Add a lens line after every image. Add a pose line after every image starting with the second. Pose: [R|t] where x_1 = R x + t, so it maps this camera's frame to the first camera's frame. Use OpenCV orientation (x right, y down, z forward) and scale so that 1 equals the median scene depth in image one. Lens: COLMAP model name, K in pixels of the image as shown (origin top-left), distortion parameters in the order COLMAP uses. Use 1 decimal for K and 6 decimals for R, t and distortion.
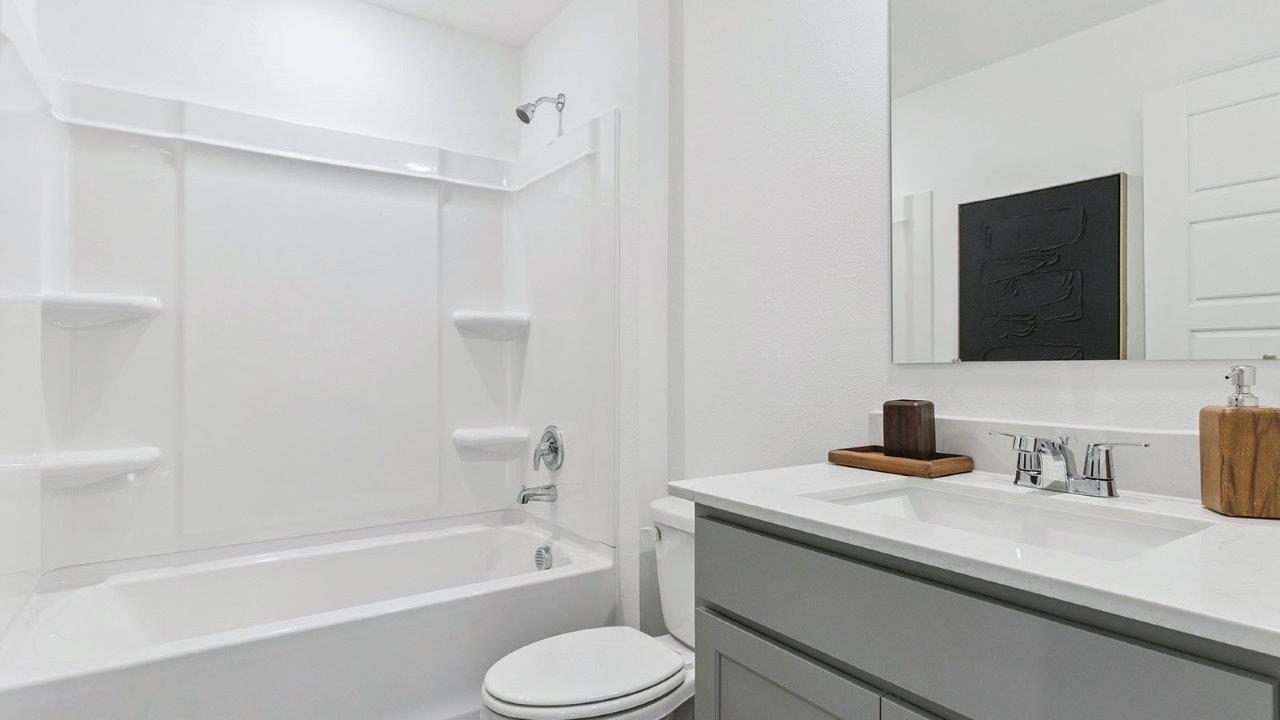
lens RADIAL K [[670.3, 0, 646.0], [0, 670.3, 363.4], [0, 0, 1]] dist [-0.007049, -0.000214]
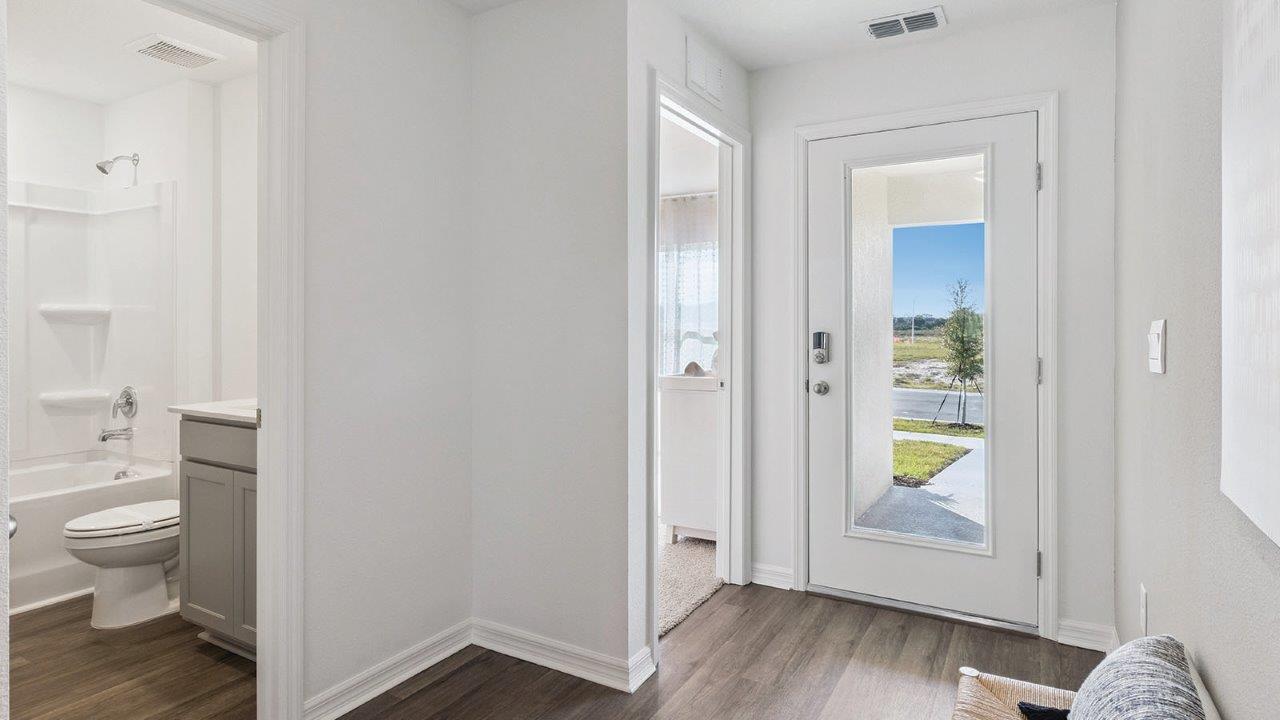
lens RADIAL K [[670.3, 0, 633.9], [0, 670.3, 348.1], [0, 0, 1]] dist [-0.007049, -0.000214]
pose [[0.898256, 0.002846, 0.439463, 0.201966], [-0.012203, 0.999755, 0.018469, -0.028704], [-0.439303, -0.021953, 0.898071, -0.749174]]
